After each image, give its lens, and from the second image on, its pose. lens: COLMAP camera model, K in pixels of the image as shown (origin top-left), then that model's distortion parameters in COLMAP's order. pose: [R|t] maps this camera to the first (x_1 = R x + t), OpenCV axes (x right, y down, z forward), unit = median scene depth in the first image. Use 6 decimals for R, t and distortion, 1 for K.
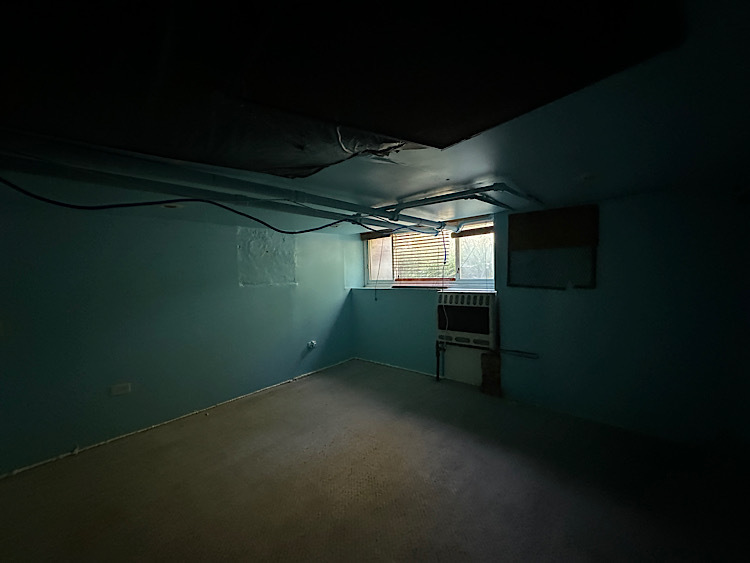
lens RADIAL K [[303.1, 0, 373.6], [0, 303.1, 283.3], [0, 0, 1]] dist [-0.000255, 0.000027]
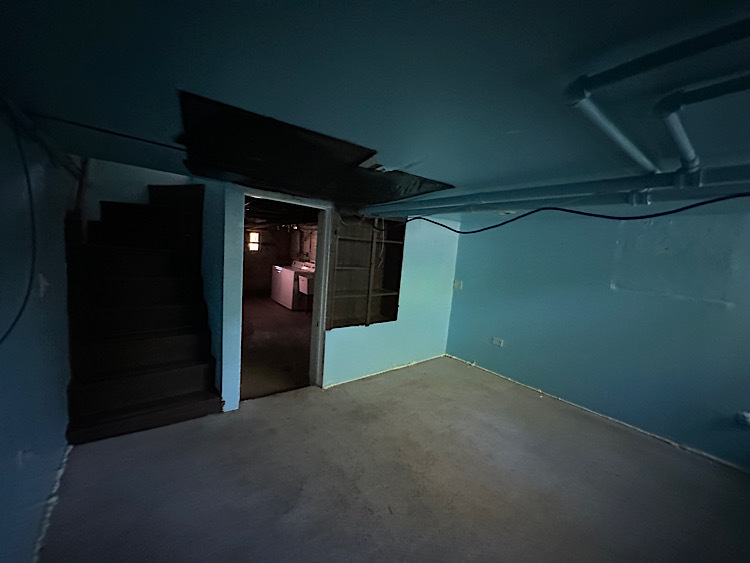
lens RADIAL K [[303.1, 0, 373.4], [0, 303.1, 281.4], [0, 0, 1]] dist [-0.000255, 0.000027]
pose [[-0.193670, 0.119142, -0.973805, 0.572486], [-0.101121, 0.984888, 0.140609, -0.068738], [0.975841, 0.125704, -0.178695, 0.548261]]
